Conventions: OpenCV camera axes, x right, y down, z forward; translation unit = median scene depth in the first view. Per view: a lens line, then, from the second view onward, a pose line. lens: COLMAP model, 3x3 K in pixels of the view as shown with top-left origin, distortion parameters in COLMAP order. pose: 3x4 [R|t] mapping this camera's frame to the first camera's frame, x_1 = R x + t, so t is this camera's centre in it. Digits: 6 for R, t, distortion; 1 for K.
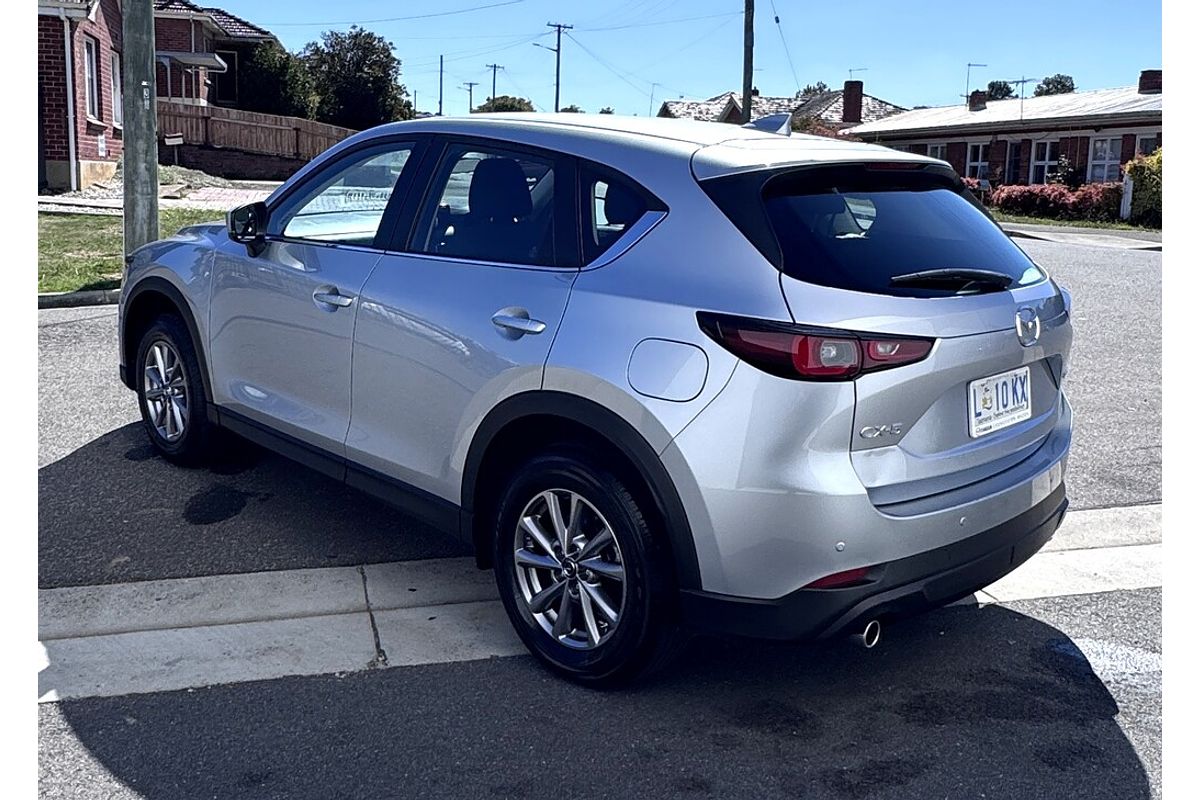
lens RADIAL K [[1021.3, 0, 604.3], [0, 1021.3, 332.5], [0, 0, 1]] dist [0.001341, -0.005742]
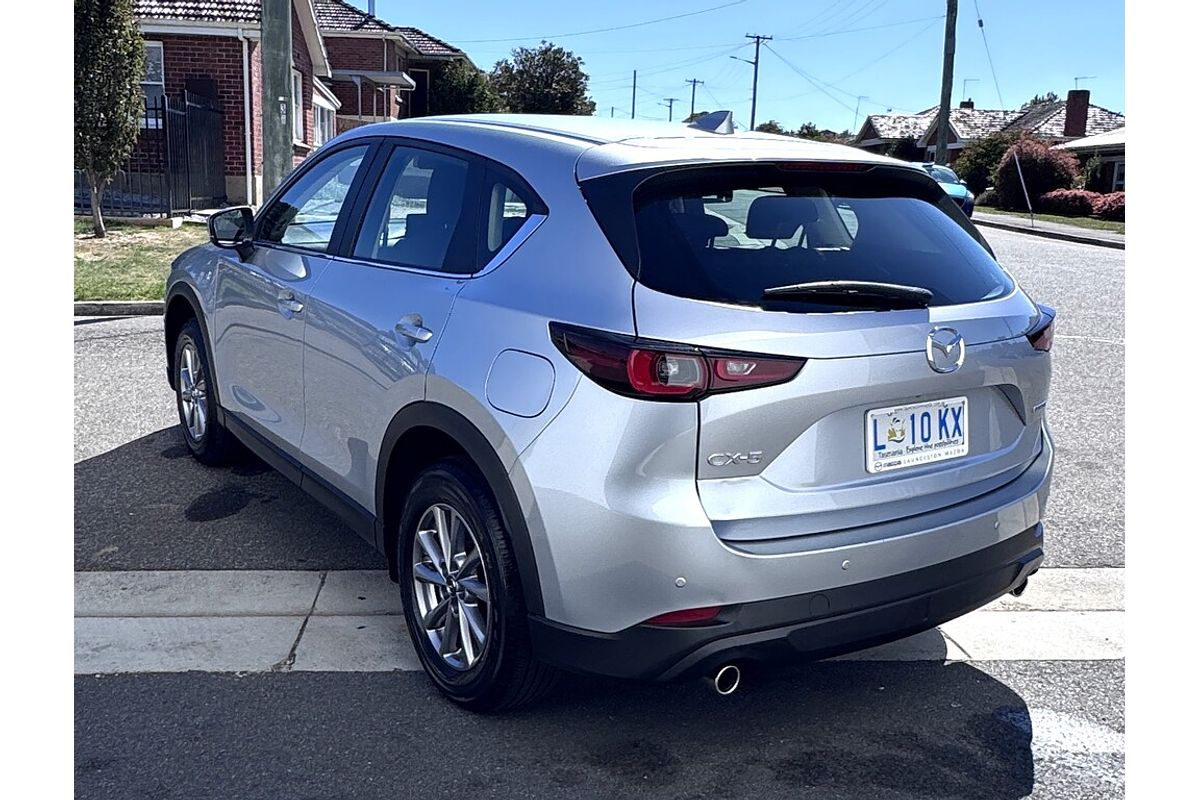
lens RADIAL K [[1037.6, 0, 600.0], [0, 1037.6, 400.0], [0, 0, 1]] dist [-0.000588, -0.001638]
pose [[0.982192, 0.039649, -0.183647, 0.256132], [-0.031599, 0.998416, 0.046556, 0.004312], [0.185202, -0.039924, 0.981889, 0.063205]]
